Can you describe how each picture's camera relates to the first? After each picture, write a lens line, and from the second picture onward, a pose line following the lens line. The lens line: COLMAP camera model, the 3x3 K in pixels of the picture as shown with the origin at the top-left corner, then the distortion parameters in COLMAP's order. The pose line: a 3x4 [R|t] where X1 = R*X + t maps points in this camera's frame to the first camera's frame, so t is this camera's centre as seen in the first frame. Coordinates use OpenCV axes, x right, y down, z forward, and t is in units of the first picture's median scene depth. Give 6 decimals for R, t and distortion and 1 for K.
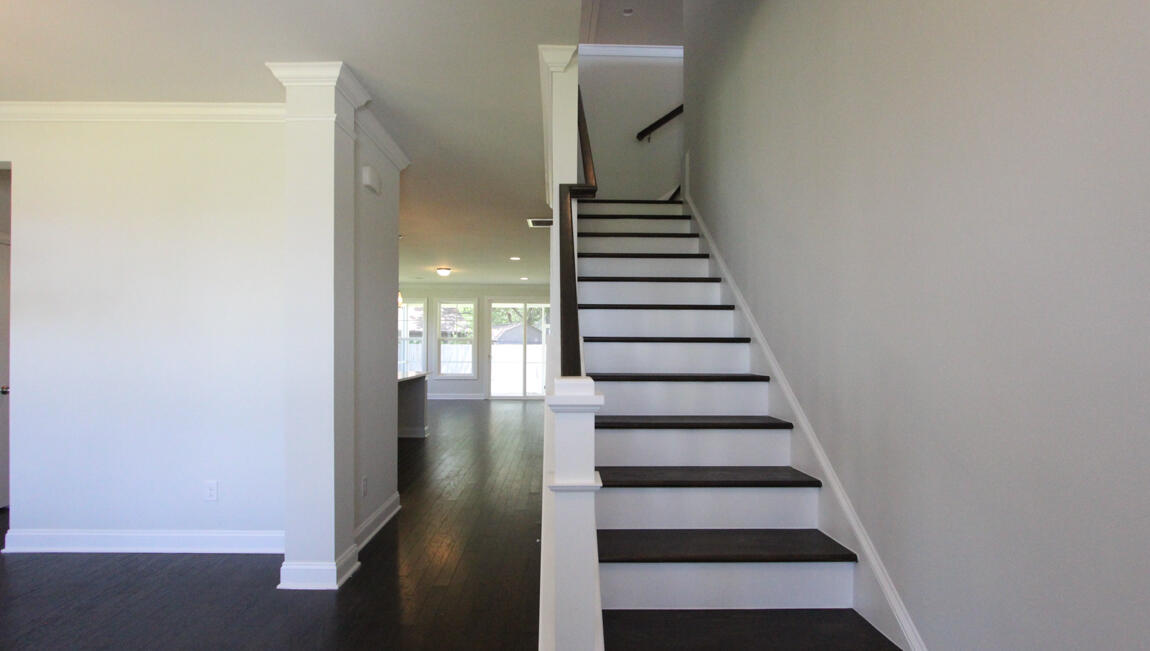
lens RADIAL K [[542.6, 0, 572.8], [0, 542.6, 328.7], [0, 0, 1]] dist [-0.001621, -0.000270]
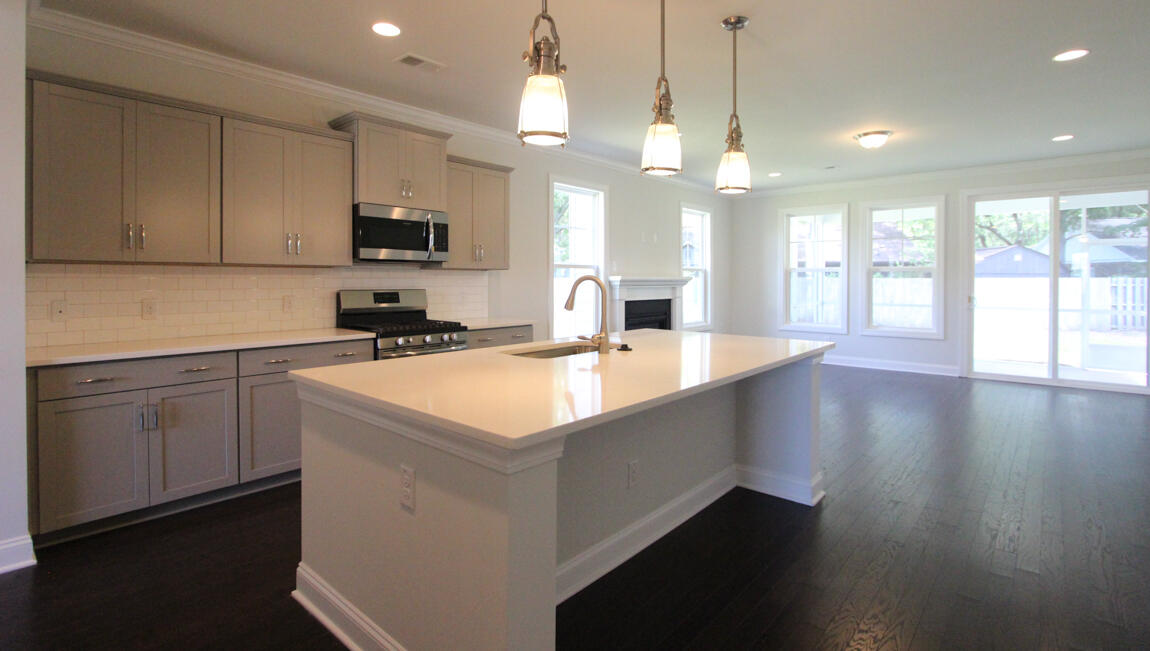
lens RADIAL K [[548.4, 0, 578.3], [0, 548.4, 281.8], [0, 0, 1]] dist [-0.001959, -0.000578]
pose [[0.734130, 0.002260, -0.679005, -0.065915], [0.021662, 0.999408, 0.026746, 0.009279], [0.678663, -0.034344, 0.733646, 0.312938]]
